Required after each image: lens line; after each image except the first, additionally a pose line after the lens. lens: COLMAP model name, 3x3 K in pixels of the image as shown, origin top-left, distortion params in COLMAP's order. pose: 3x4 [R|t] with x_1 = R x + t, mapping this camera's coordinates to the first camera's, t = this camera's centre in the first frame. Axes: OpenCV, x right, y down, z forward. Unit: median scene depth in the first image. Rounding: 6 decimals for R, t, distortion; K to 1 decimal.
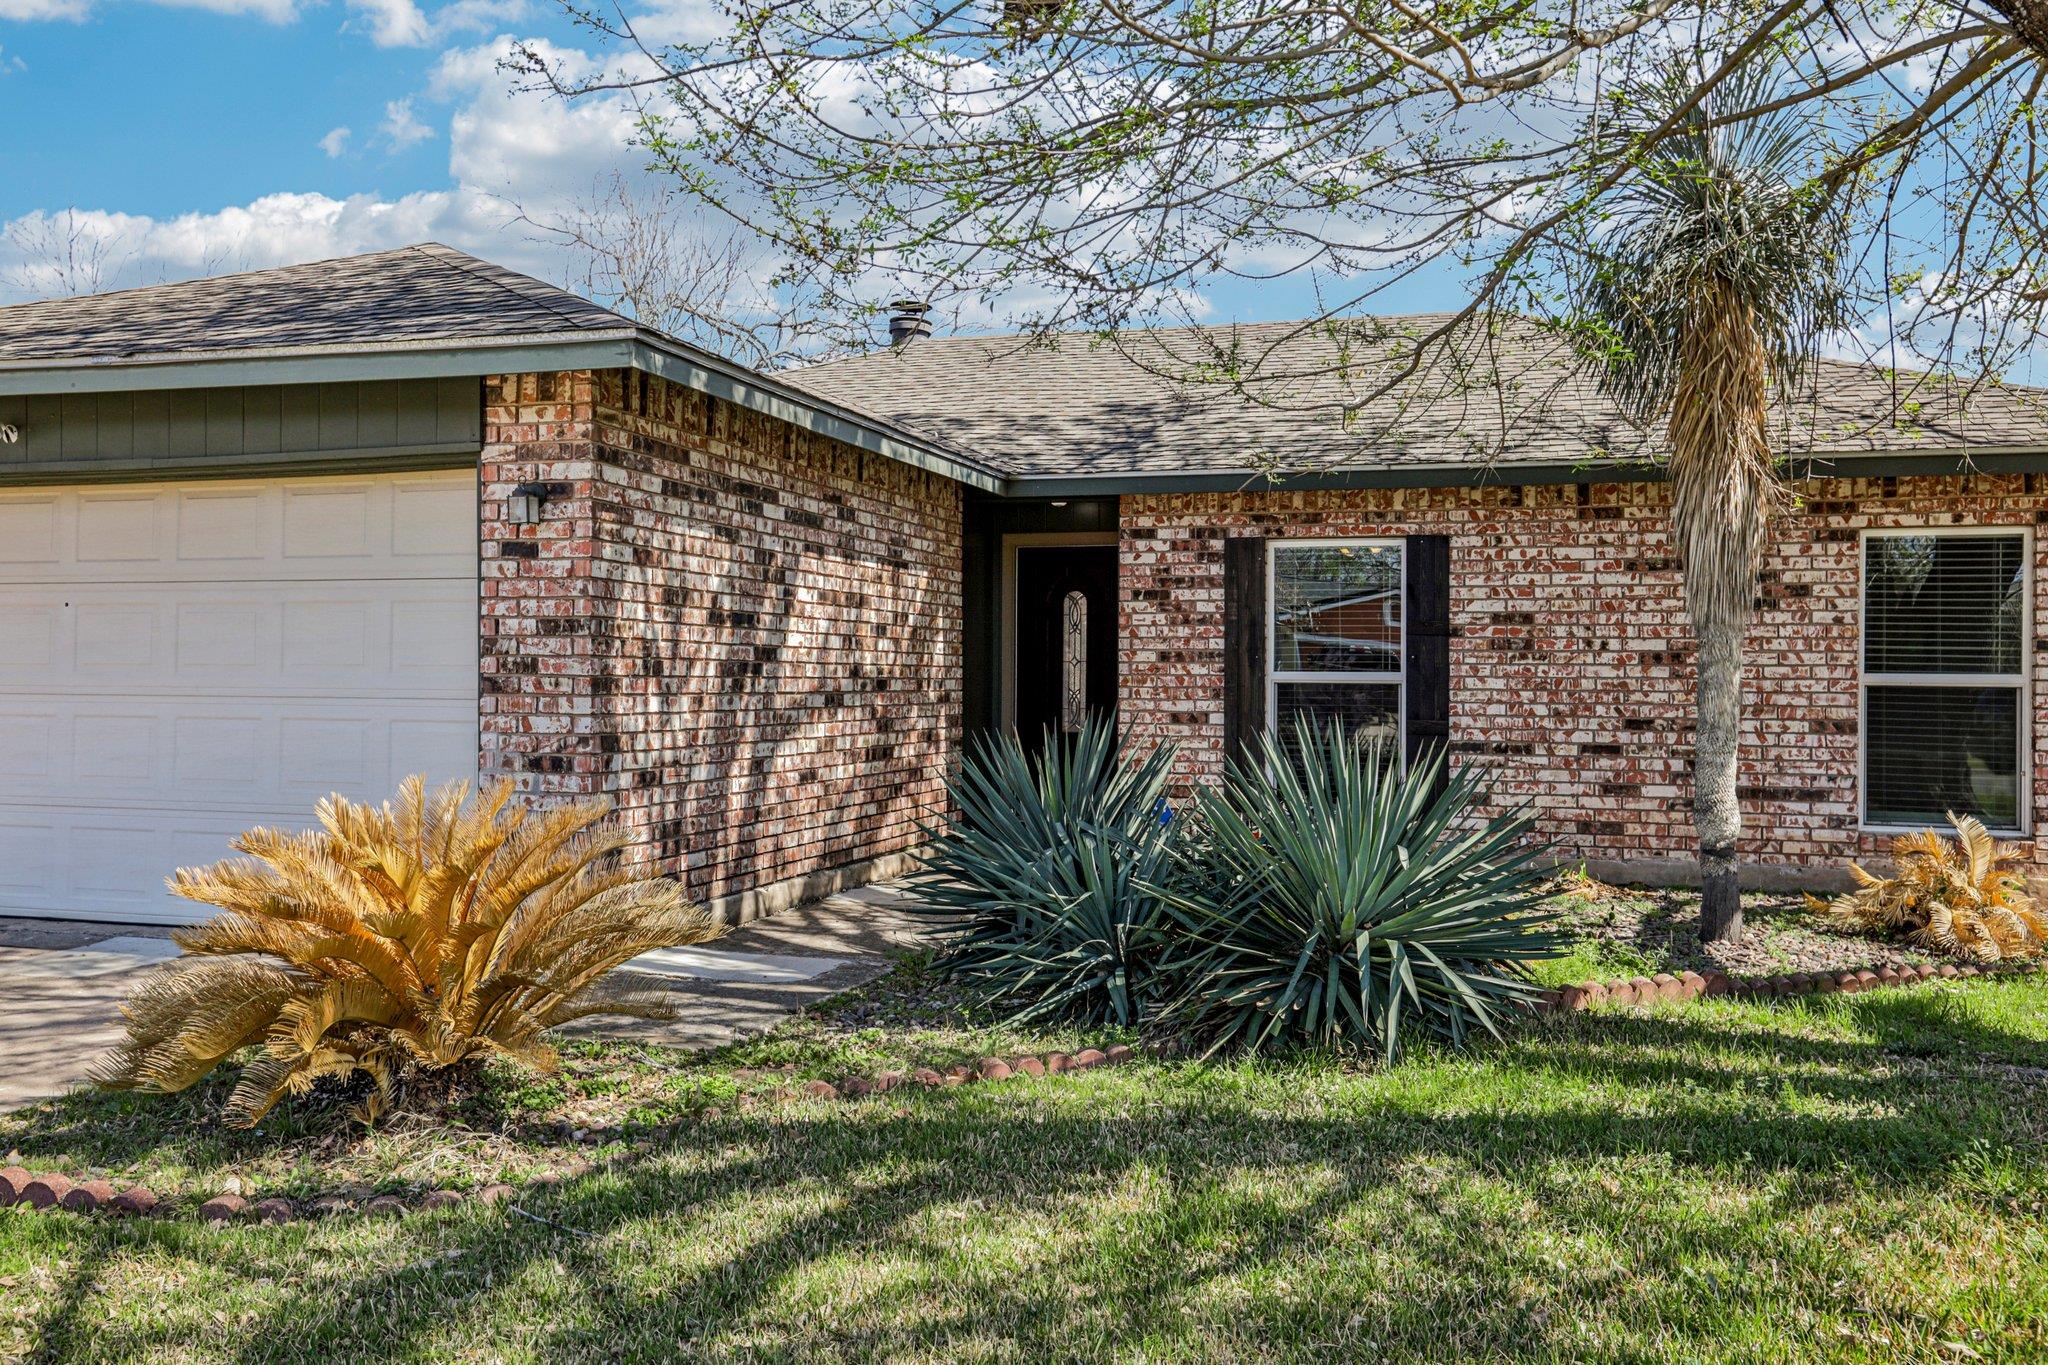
lens RADIAL K [[1676.3, 0, 1024.0], [0, 1676.3, 682.5], [0, 0, 1]] dist [0.011267, -0.000038]
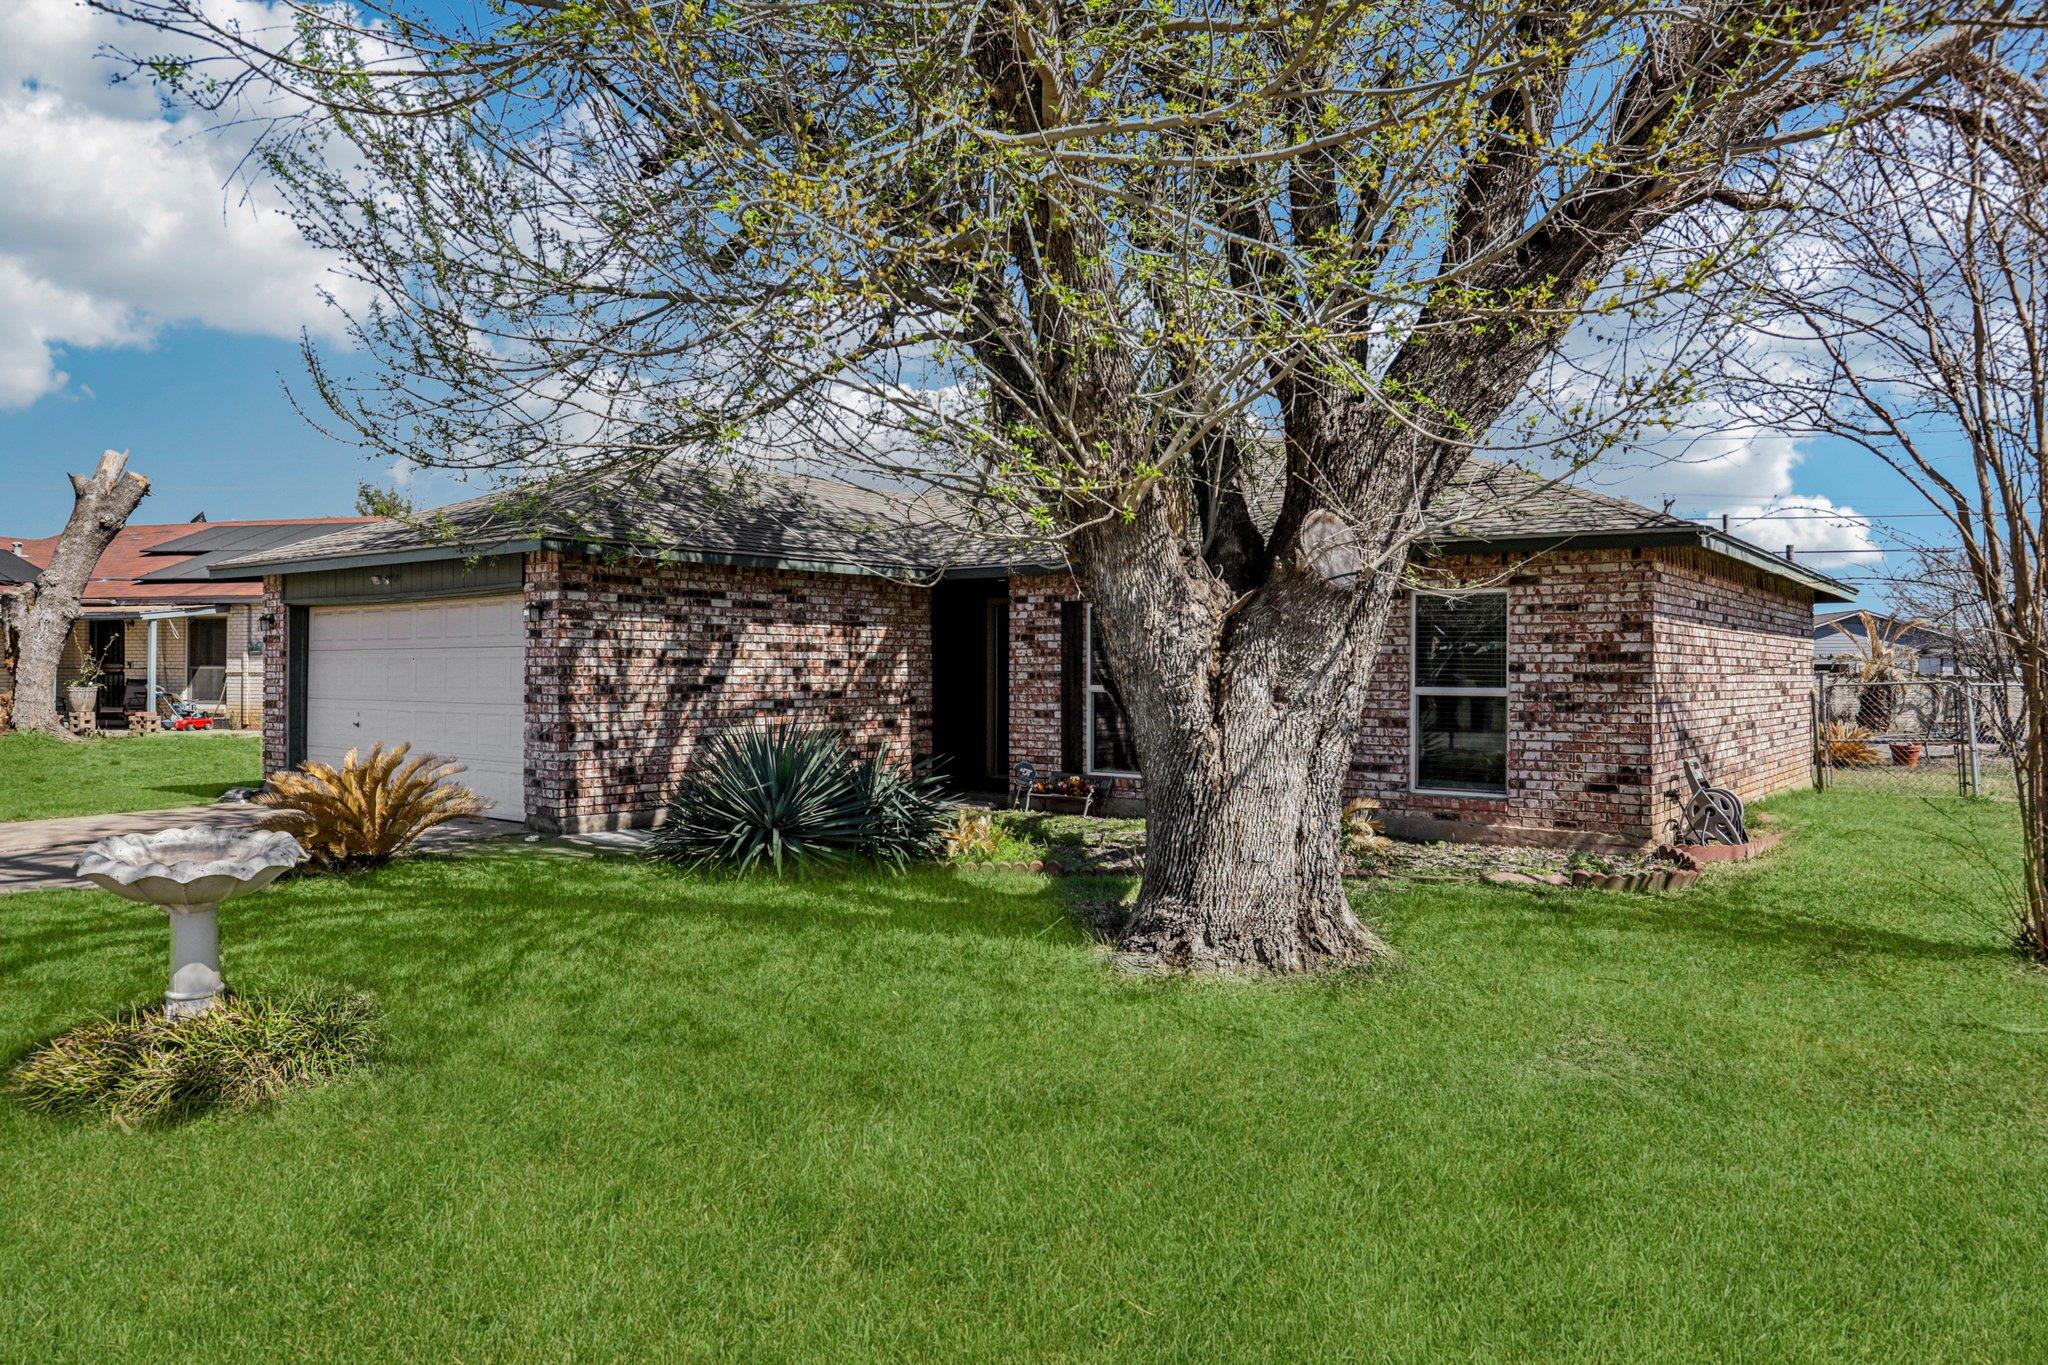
lens RADIAL K [[1333.7, 0, 1017.7], [0, 1333.7, 676.1], [0, 0, 1]] dist [-0.000444, 0.001864]
pose [[0.935743, -0.005039, -0.352647, 0.630279], [0.005039, 0.999987, -0.000918, -0.016966], [0.352647, -0.000918, 0.935756, -0.246279]]
